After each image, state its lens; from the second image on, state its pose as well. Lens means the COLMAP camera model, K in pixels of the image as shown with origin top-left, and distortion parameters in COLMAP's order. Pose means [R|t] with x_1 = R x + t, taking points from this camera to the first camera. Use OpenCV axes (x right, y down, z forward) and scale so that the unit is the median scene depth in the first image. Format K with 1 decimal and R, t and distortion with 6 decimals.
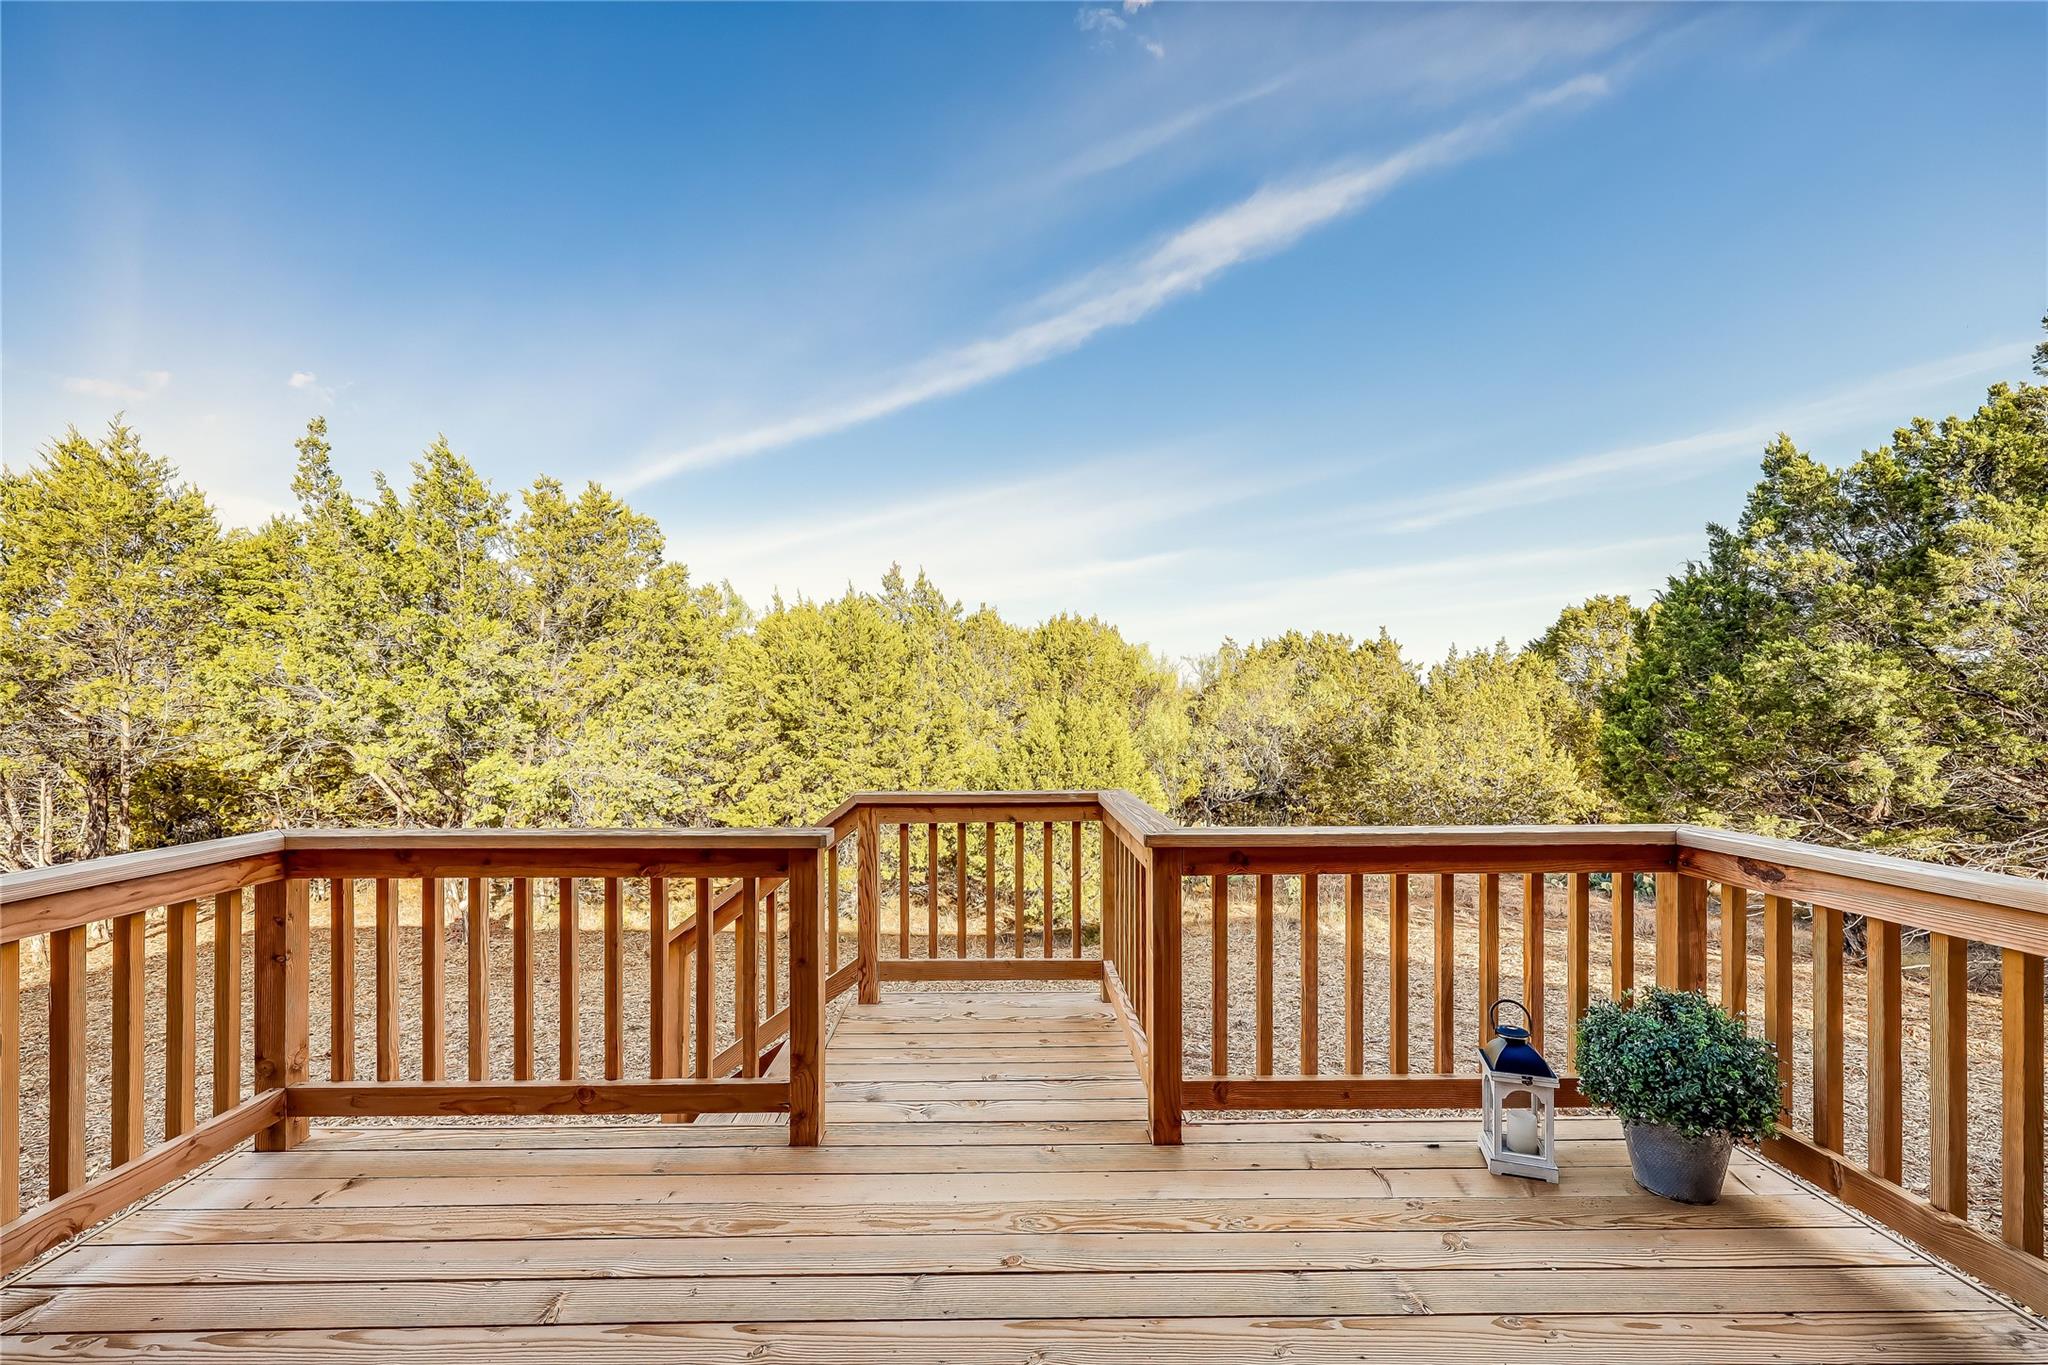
lens RADIAL K [[843.3, 0, 1031.2], [0, 843.3, 701.8], [0, 0, 1]] dist [-0.017124, 0.000032]
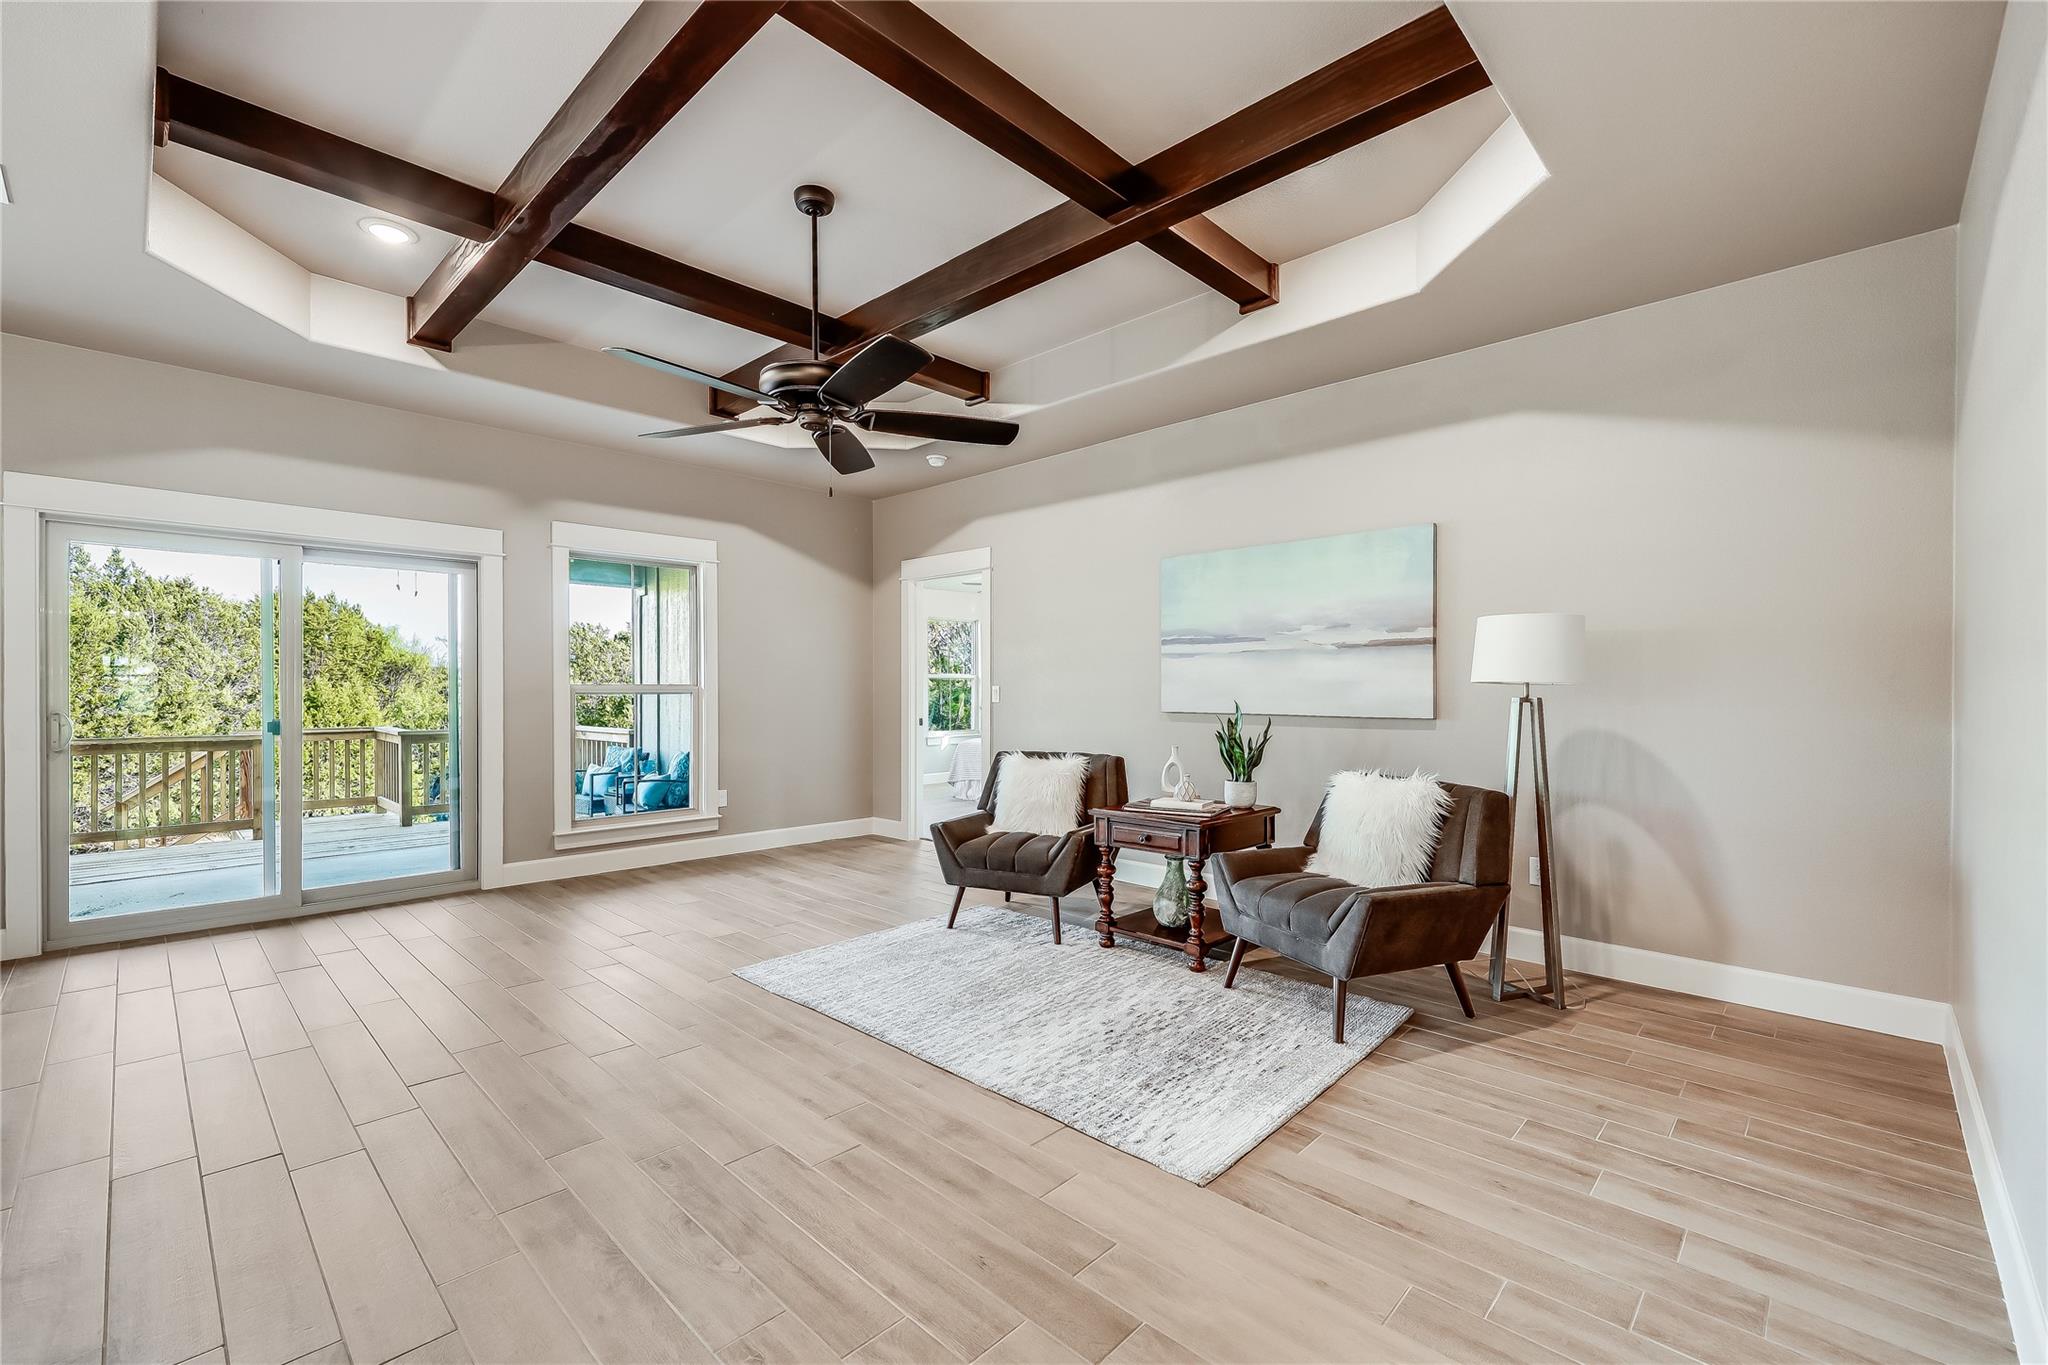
lens RADIAL K [[851.9, 0, 1026.7], [0, 851.9, 716.3], [0, 0, 1]] dist [-0.000996, -0.000035]
pose [[0.715587, -0.016454, 0.698330, -0.049474], [-0.014537, 0.999155, 0.038438, -0.007882], [-0.698373, -0.037657, 0.714743, -0.356201]]
